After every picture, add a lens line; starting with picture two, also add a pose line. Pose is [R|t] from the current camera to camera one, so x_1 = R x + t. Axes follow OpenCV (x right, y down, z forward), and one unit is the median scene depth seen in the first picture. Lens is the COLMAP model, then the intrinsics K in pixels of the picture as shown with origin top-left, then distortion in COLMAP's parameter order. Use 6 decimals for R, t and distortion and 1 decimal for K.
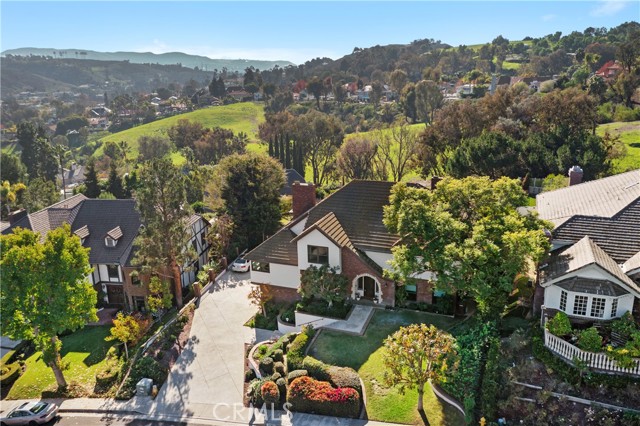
lens RADIAL K [[542.8, 0, 320.0], [0, 542.8, 213.0], [0, 0, 1]] dist [-0.012432, -0.006029]
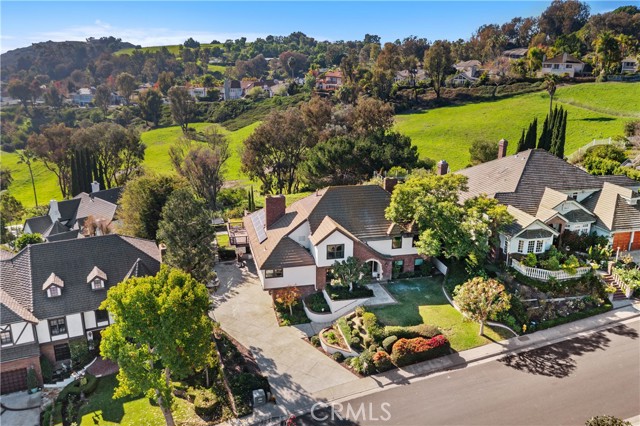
lens RADIAL K [[523.2, 0, 352.1], [0, 523.2, 213.3], [0, 0, 1]] dist [-0.010043, -0.003234]
pose [[0.798699, -0.141818, 0.584780, -0.649572], [0.133608, 0.989368, 0.057452, -0.070121], [-0.586710, 0.032244, 0.809155, 0.027109]]
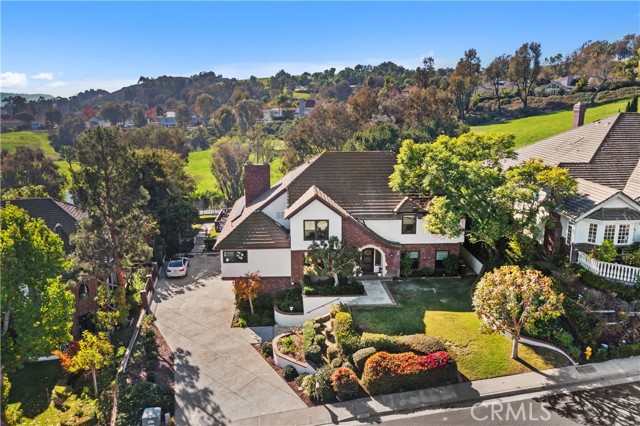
lens RADIAL K [[532.3, 0, 338.4], [0, 532.3, 212.2], [0, 0, 1]] dist [-0.006956, 0.000463]
pose [[0.904626, -0.074102, 0.419715, -0.332696], [0.100830, 0.994024, -0.041825, 0.088600], [-0.414107, 0.080156, 0.906692, 0.200779]]
